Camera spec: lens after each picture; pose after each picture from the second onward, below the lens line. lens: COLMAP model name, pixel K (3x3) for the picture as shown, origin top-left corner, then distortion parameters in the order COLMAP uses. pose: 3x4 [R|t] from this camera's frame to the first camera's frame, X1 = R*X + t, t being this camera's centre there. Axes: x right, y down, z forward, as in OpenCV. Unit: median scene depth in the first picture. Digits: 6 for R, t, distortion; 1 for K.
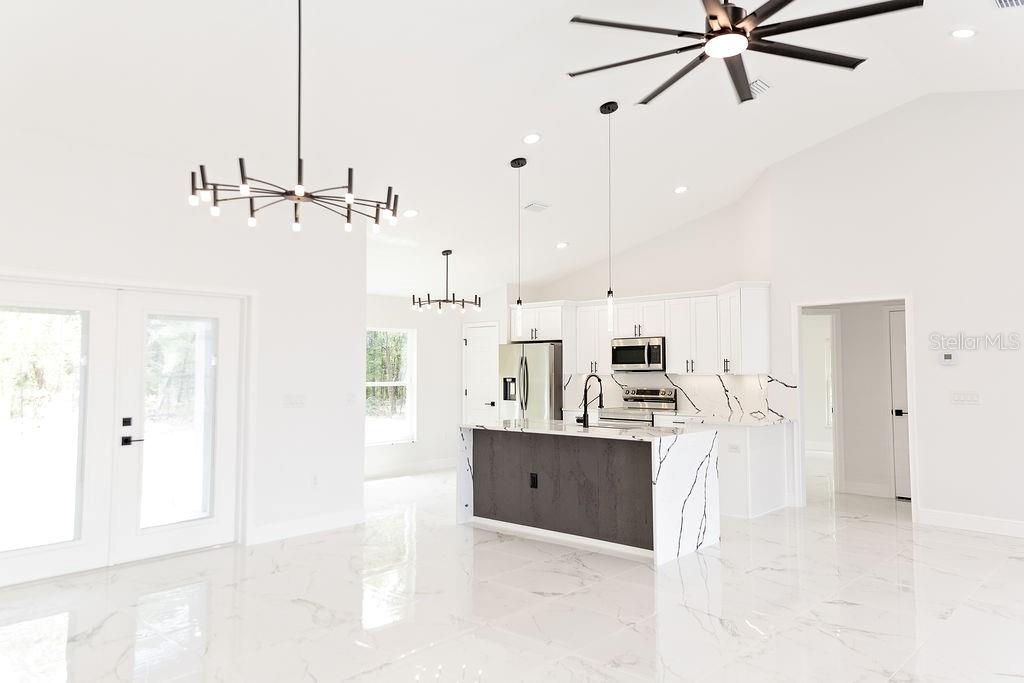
lens RADIAL K [[711.1, 0, 512.0], [0, 711.1, 341.5], [0, 0, 1]] dist [0.056240, 0.002195]
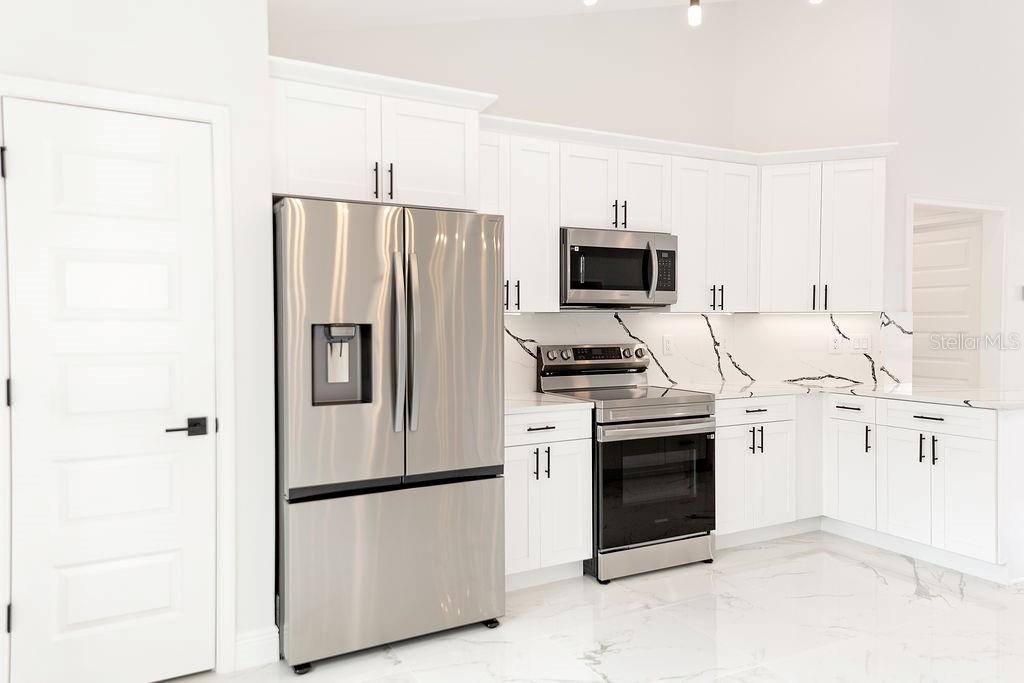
lens RADIAL K [[711.1, 0, 512.0], [0, 711.1, 341.5], [0, 0, 1]] dist [0.056240, 0.002195]
pose [[0.335864, -0.027799, 0.941500, -0.283729], [-0.041087, 0.998181, 0.044129, 0.050121], [-0.941014, -0.053504, 0.334111, 0.984987]]
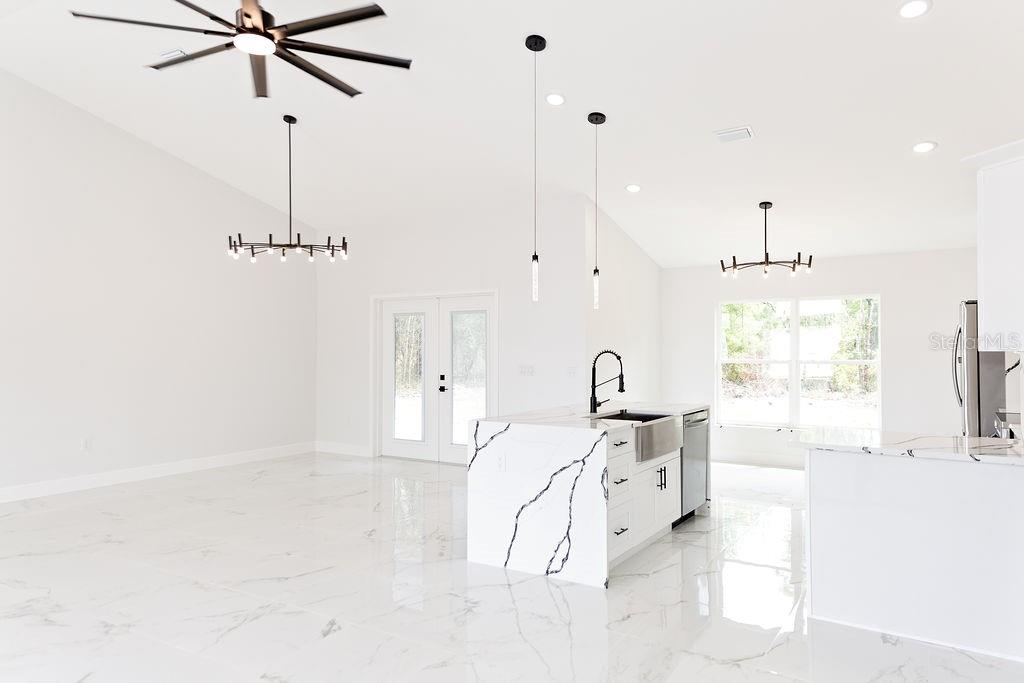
lens RADIAL K [[684.3, 0, 512.0], [0, 684.3, 341.5], [0, 0, 1]] dist [0.048221, 0.000829]
pose [[0.173120, -0.008701, -0.984862, 0.656269], [0.043798, 0.999040, -0.001127, 0.023365], [0.983927, -0.042940, 0.173334, 0.558959]]
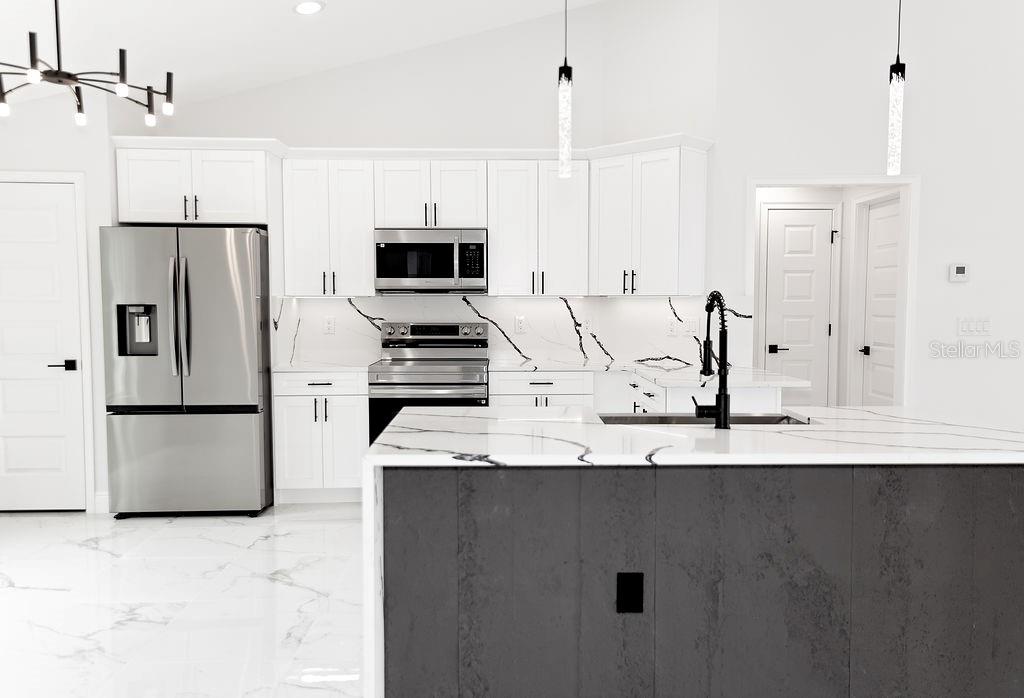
lens RADIAL K [[796.3, 0, 524.8], [0, 796.3, 348.8], [0, 0, 1]] dist [0.034678, -0.001749]
pose [[0.721103, -0.040384, 0.691650, -0.202442], [-0.032010, 0.995292, 0.091486, 0.029709], [-0.692088, -0.088110, 0.716415, 0.559296]]
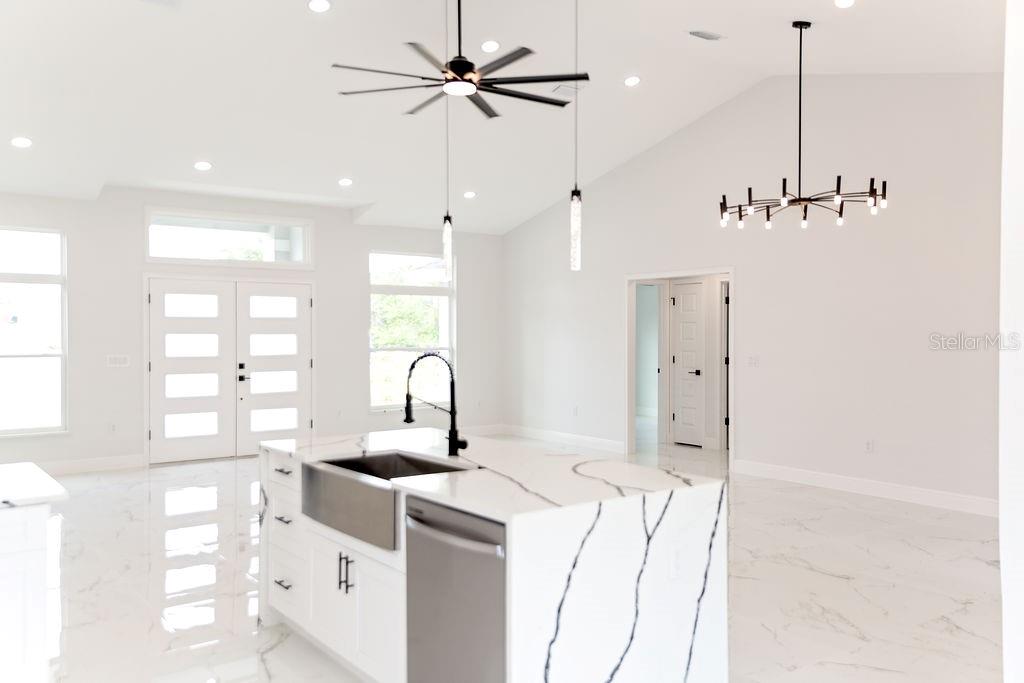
lens RADIAL K [[832.5, 0, 512.0], [0, 832.5, 341.5], [0, 0, 1]] dist [0.068897, -0.000648]
pose [[-0.982838, -0.000324, 0.184473, -0.036355], [-0.006171, 0.999496, -0.031128, 0.041602], [-0.184370, -0.031732, -0.982345, 1.158068]]
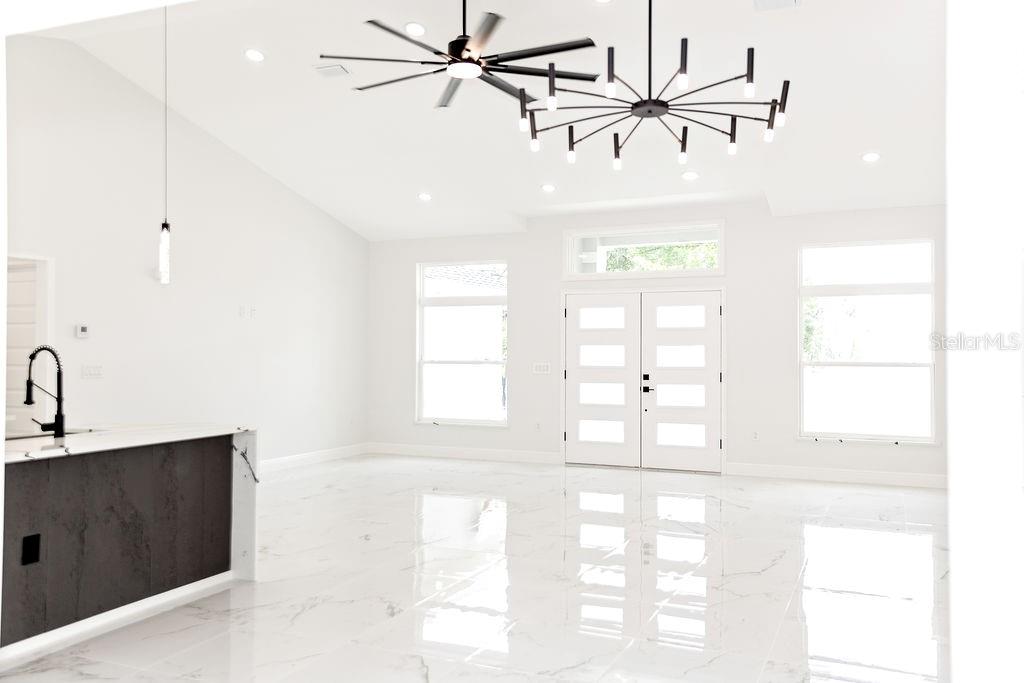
lens RADIAL K [[845.7, 0, 512.0], [0, 845.7, 341.5], [0, 0, 1]] dist [0.022009, 0.009053]
pose [[-0.325775, 0.013265, 0.945354, -0.495281], [-0.042482, 0.998686, -0.028653, 0.034110], [-0.944492, -0.049495, -0.324784, 0.643961]]
